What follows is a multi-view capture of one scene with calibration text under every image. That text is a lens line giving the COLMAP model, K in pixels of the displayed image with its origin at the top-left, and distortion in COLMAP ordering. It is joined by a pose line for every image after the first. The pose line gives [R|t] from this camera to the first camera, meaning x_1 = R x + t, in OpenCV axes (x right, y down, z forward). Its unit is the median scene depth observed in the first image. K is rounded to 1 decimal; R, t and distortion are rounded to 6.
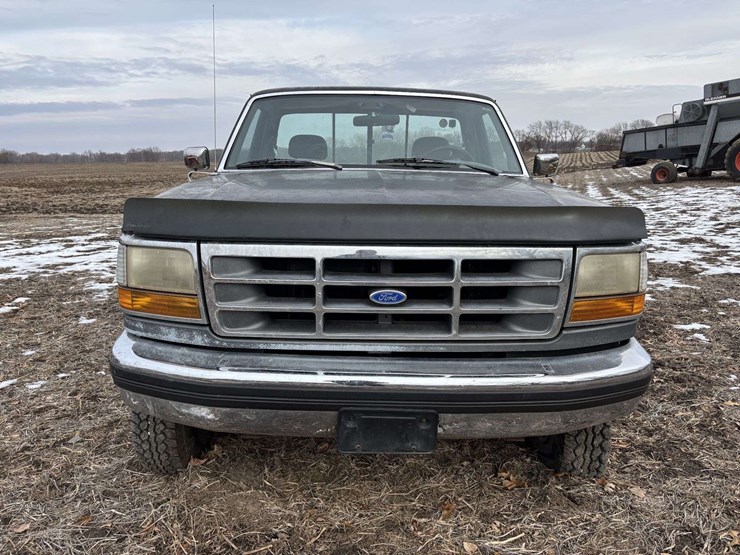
lens RADIAL K [[558.6, 0, 371.4], [0, 558.6, 264.9], [0, 0, 1]] dist [0.066688, -0.075766]
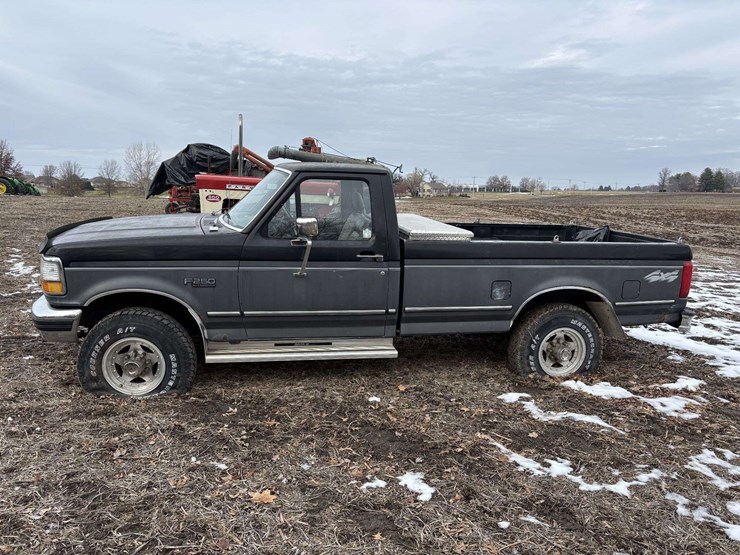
lens RADIAL K [[558.6, 0, 371.4], [0, 558.6, 264.9], [0, 0, 1]] dist [0.066688, -0.075766]
pose [[0.169026, 0.152521, -0.973739, 2.073759], [-0.206107, 0.971581, 0.116406, -0.380709], [0.963821, 0.181019, 0.195658, 1.353997]]
